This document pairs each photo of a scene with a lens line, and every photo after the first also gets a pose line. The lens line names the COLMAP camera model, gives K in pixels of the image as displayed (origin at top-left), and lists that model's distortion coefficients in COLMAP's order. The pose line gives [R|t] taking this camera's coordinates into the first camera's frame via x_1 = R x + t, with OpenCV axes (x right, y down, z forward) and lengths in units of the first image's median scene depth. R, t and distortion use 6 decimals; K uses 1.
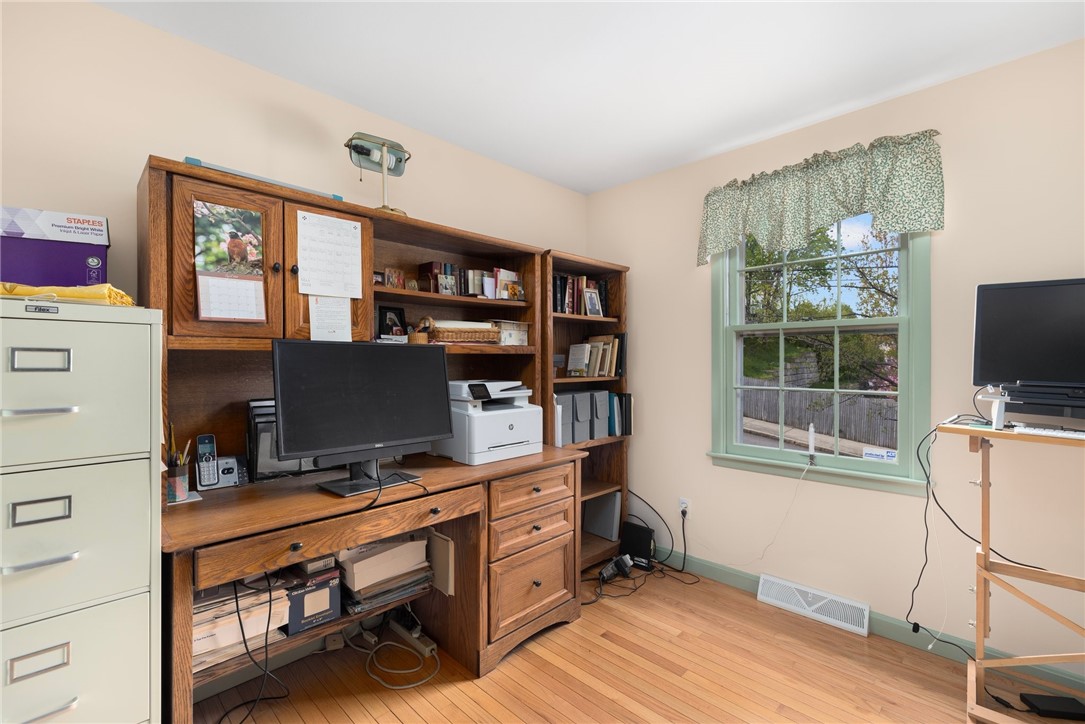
lens RADIAL K [[471.6, 0, 544.4], [0, 471.6, 358.5], [0, 0, 1]] dist [-0.000099, 0.000284]
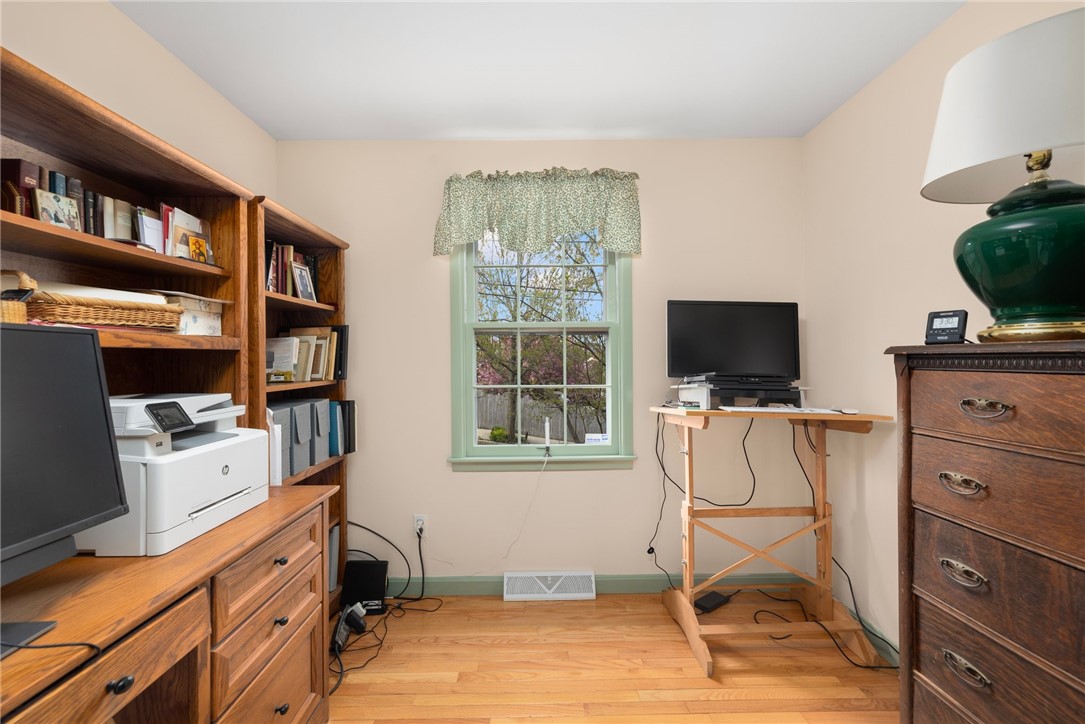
lens RADIAL K [[457.7, 0, 538.9], [0, 457.7, 353.4], [0, 0, 1]] dist [-0.000459, 0.000964]
pose [[0.710689, 0.003750, 0.703496, -0.183058], [0.002966, 0.999961, -0.008327, 0.001558], [-0.703500, 0.008005, 0.710650, 0.276722]]
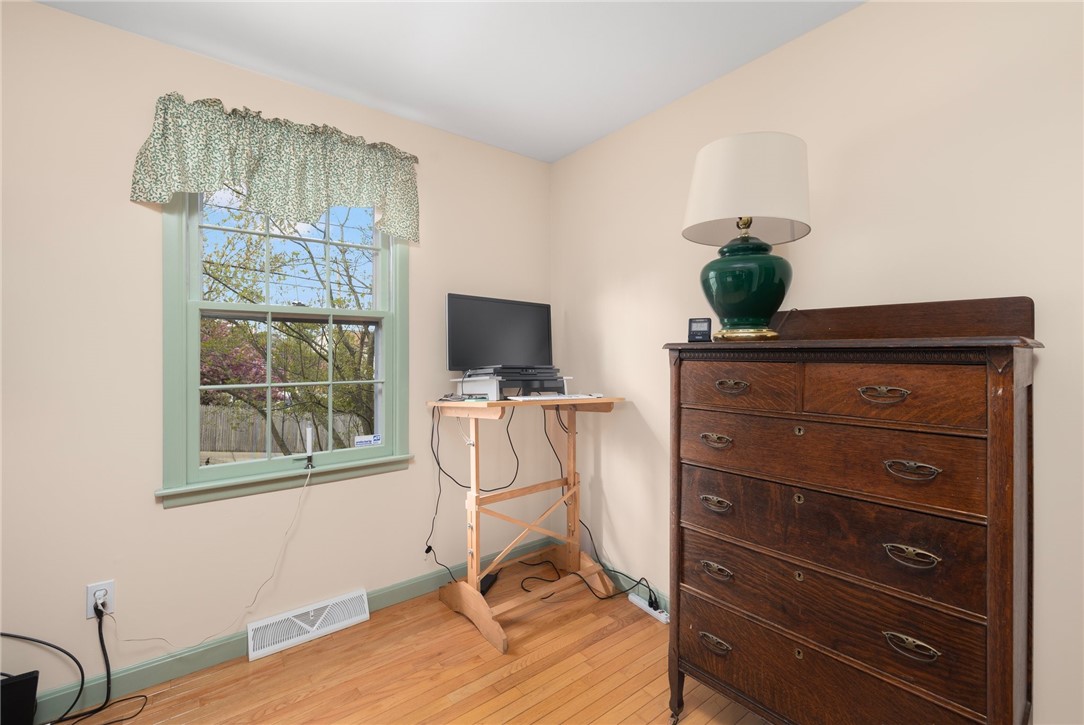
lens RADIAL K [[462.2, 0, 539.1], [0, 462.2, 348.9], [0, 0, 1]] dist [-0.000689, 0.000242]
pose [[0.145941, 0.007748, 0.989263, -0.243173], [-0.004853, 0.999963, -0.007115, 0.004879], [-0.989281, -0.003762, 0.145973, 0.448013]]
